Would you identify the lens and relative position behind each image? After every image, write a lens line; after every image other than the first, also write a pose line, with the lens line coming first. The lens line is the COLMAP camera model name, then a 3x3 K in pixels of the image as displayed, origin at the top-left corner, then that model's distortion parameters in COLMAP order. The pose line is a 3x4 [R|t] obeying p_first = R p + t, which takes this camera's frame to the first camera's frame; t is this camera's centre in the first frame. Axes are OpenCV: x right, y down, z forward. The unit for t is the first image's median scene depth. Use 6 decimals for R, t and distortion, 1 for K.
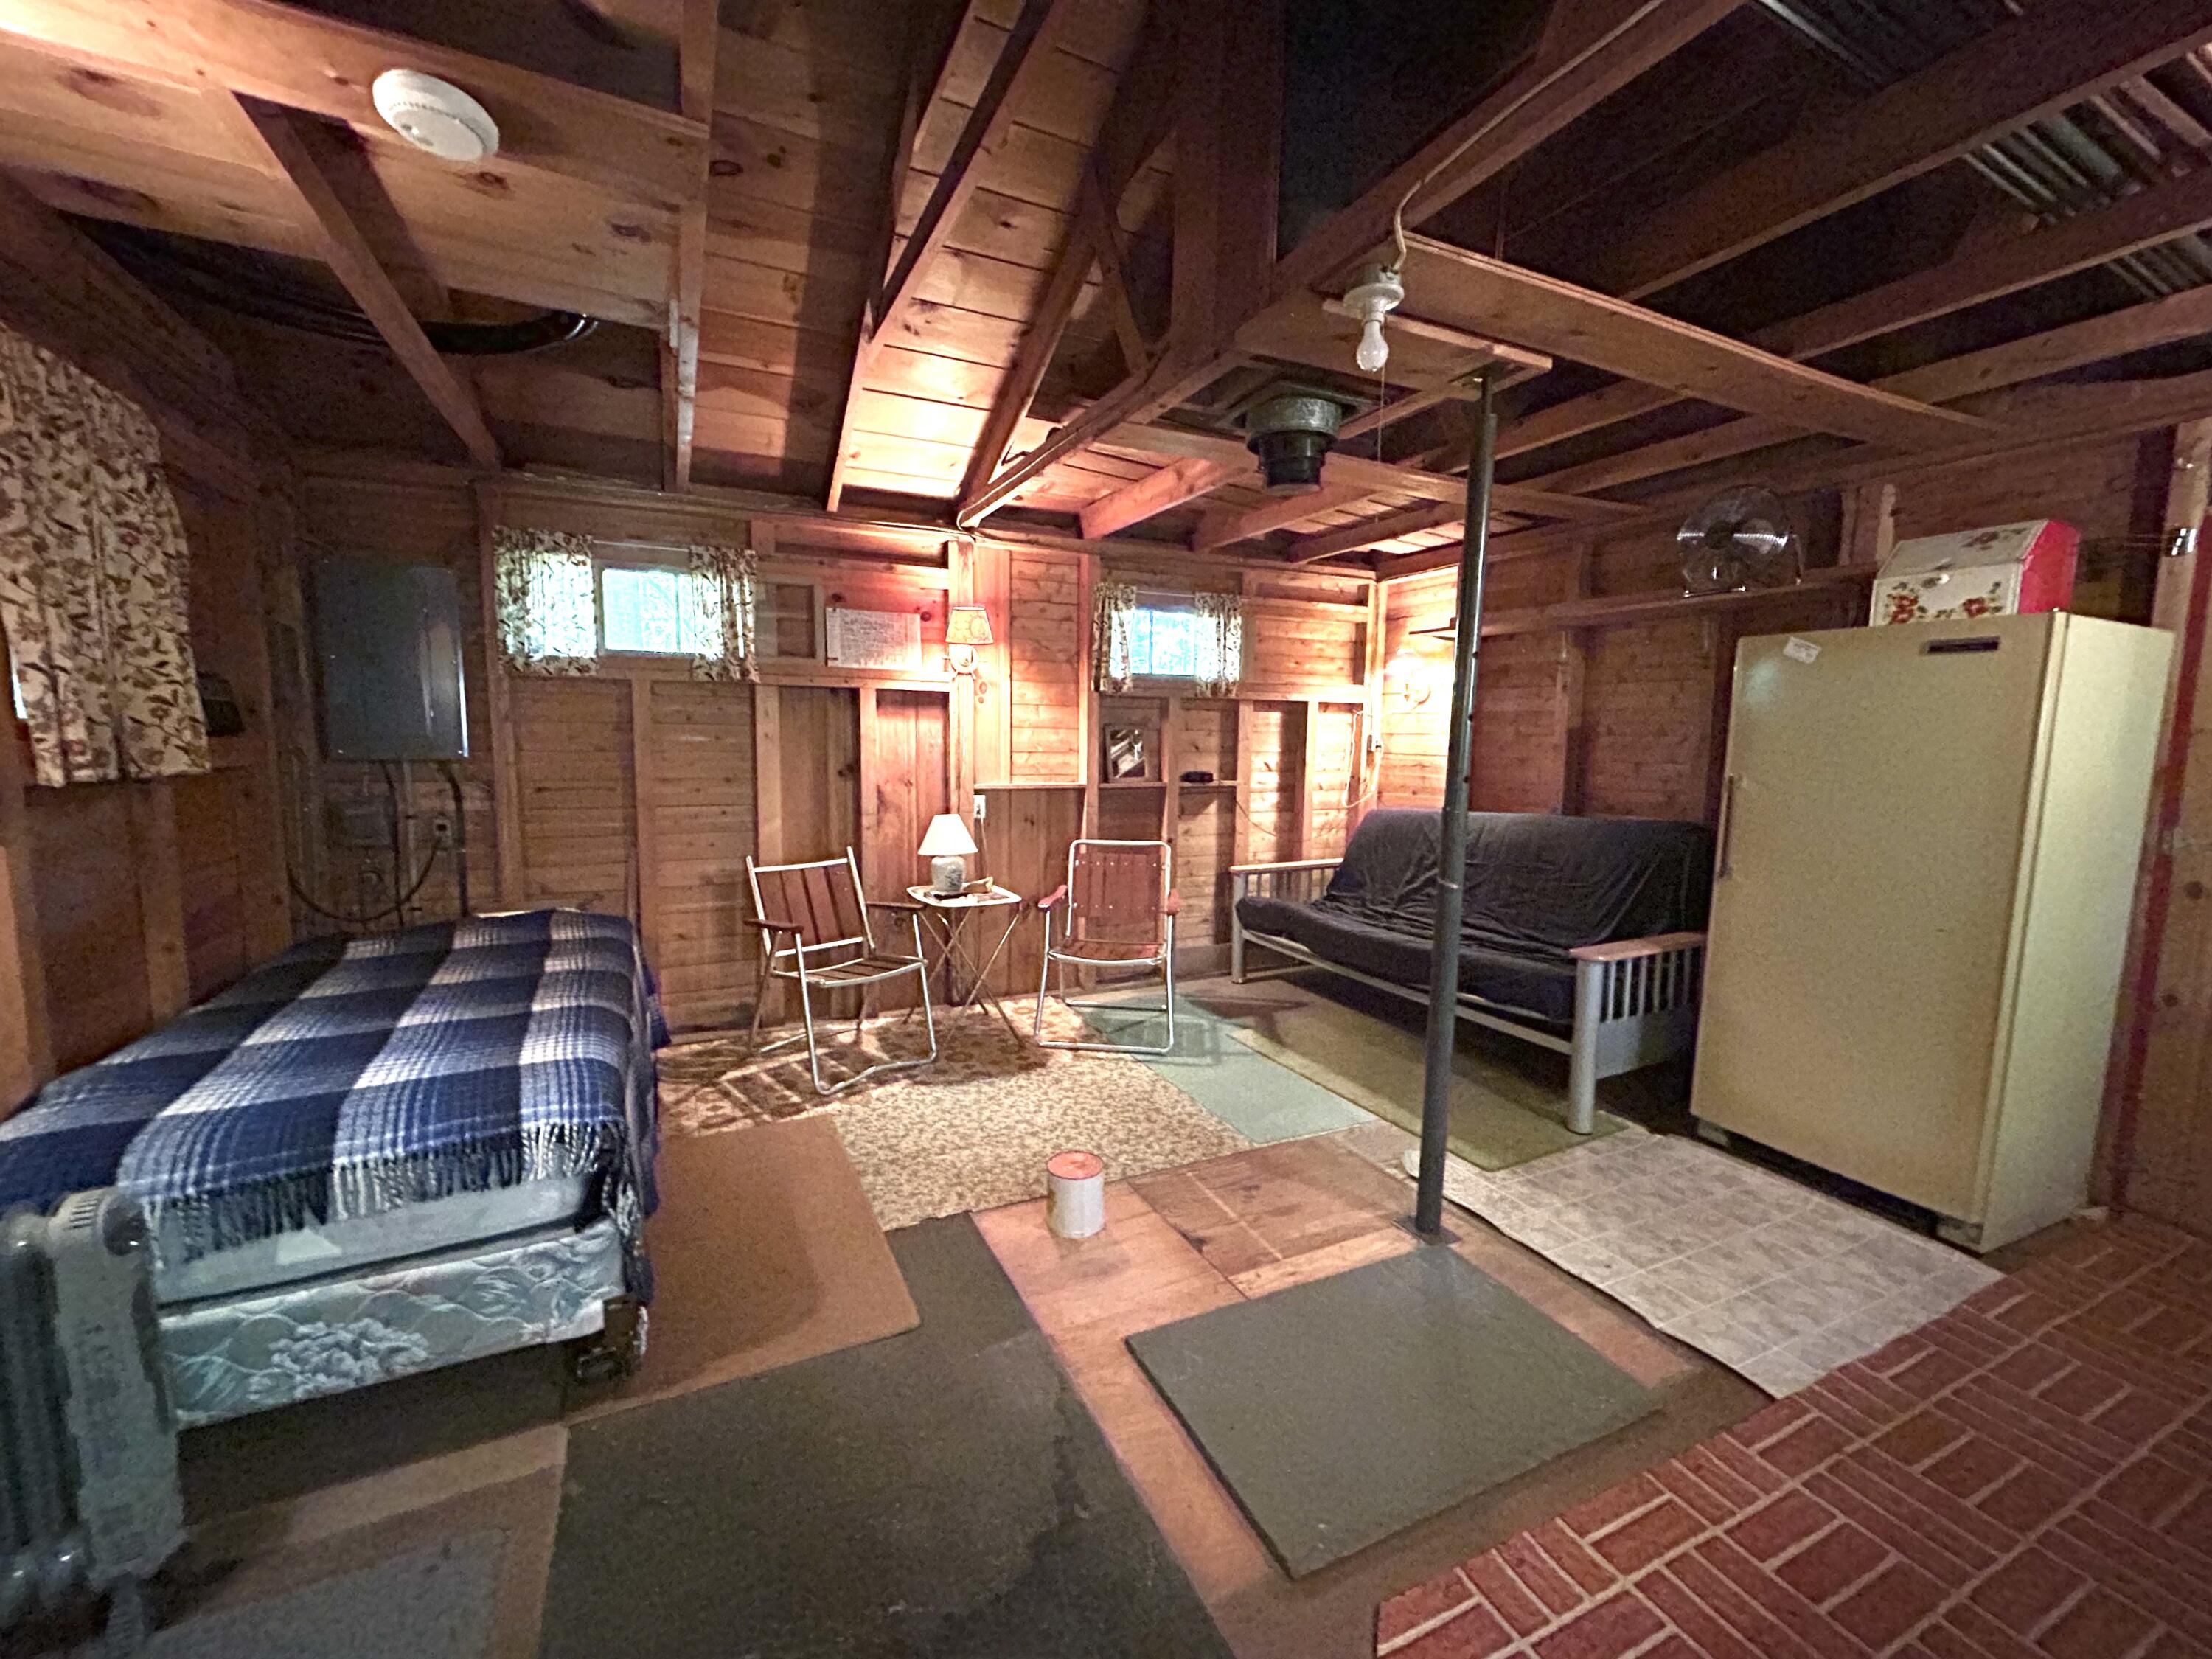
lens RADIAL K [[893.3, 0, 1102.4], [0, 893.3, 828.8], [0, 0, 1]] dist [-0.000177, 0.000203]
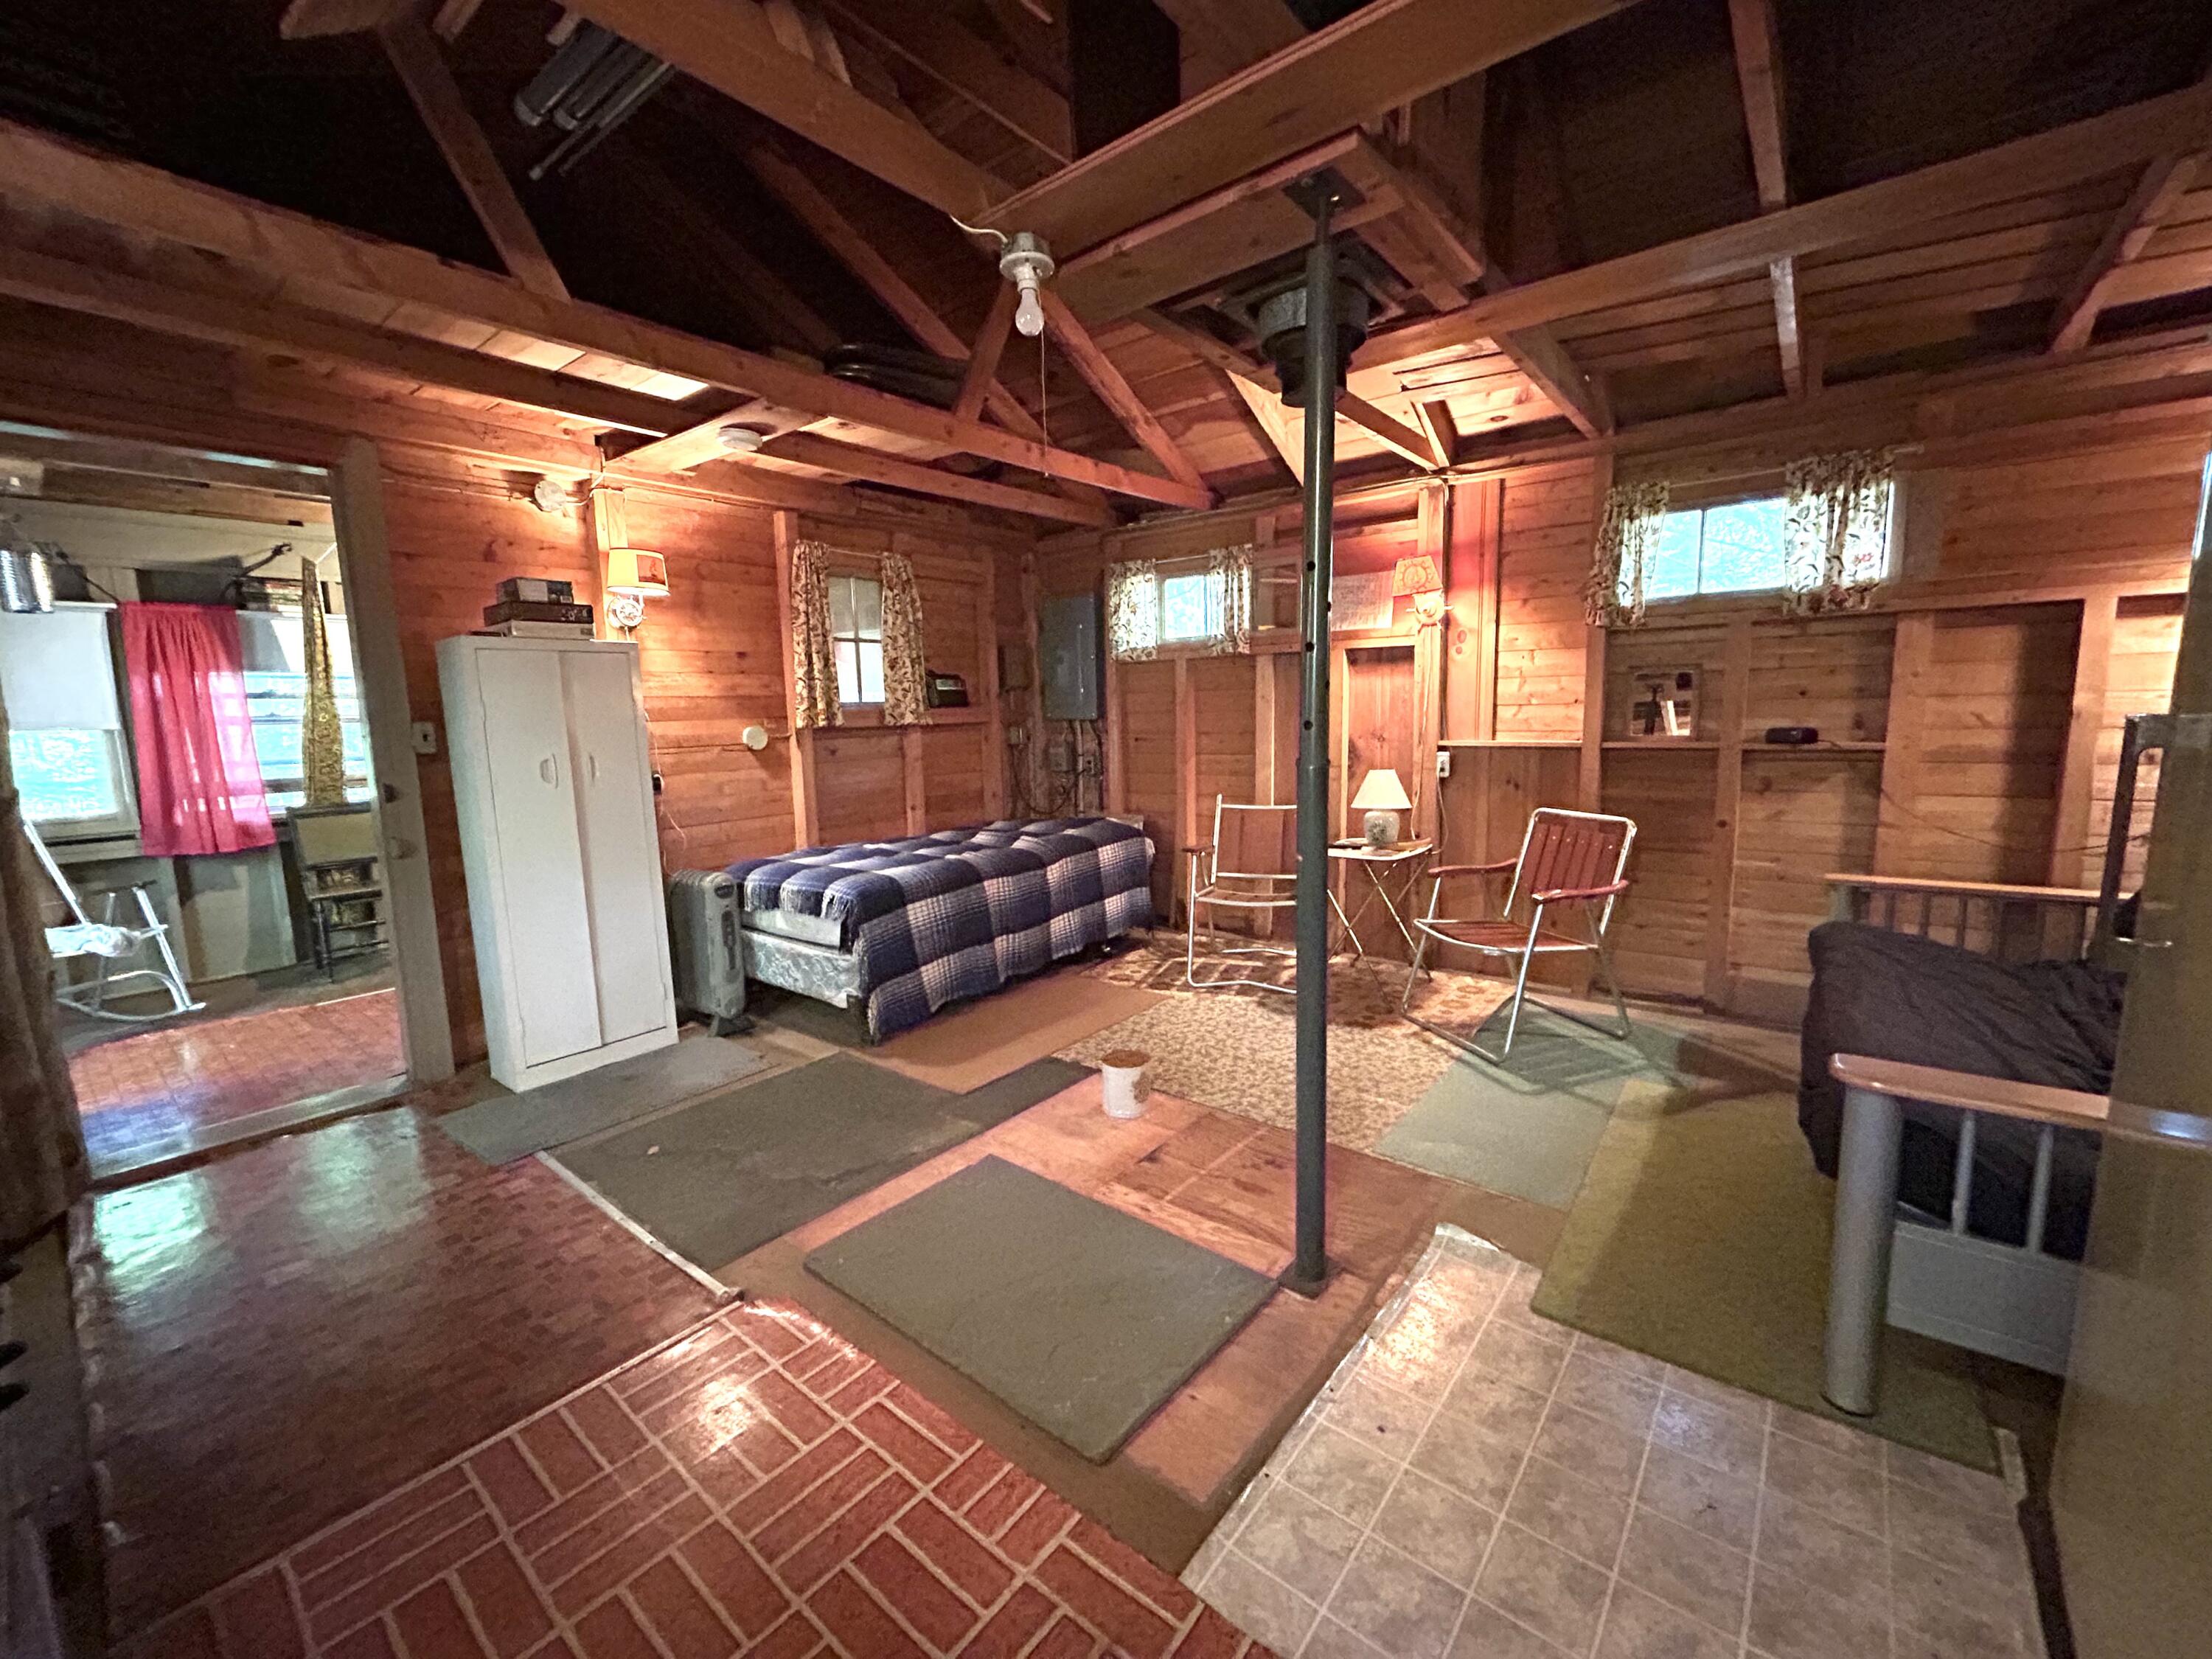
lens RADIAL K [[893.3, 0, 1102.4], [0, 893.3, 828.8], [0, 0, 1]] dist [-0.000177, 0.000203]
pose [[0.430359, 0.099230, -0.897187, 0.652592], [-0.066176, 0.994733, 0.078275, -0.007862], [0.900229, 0.025686, 0.434659, 0.304631]]
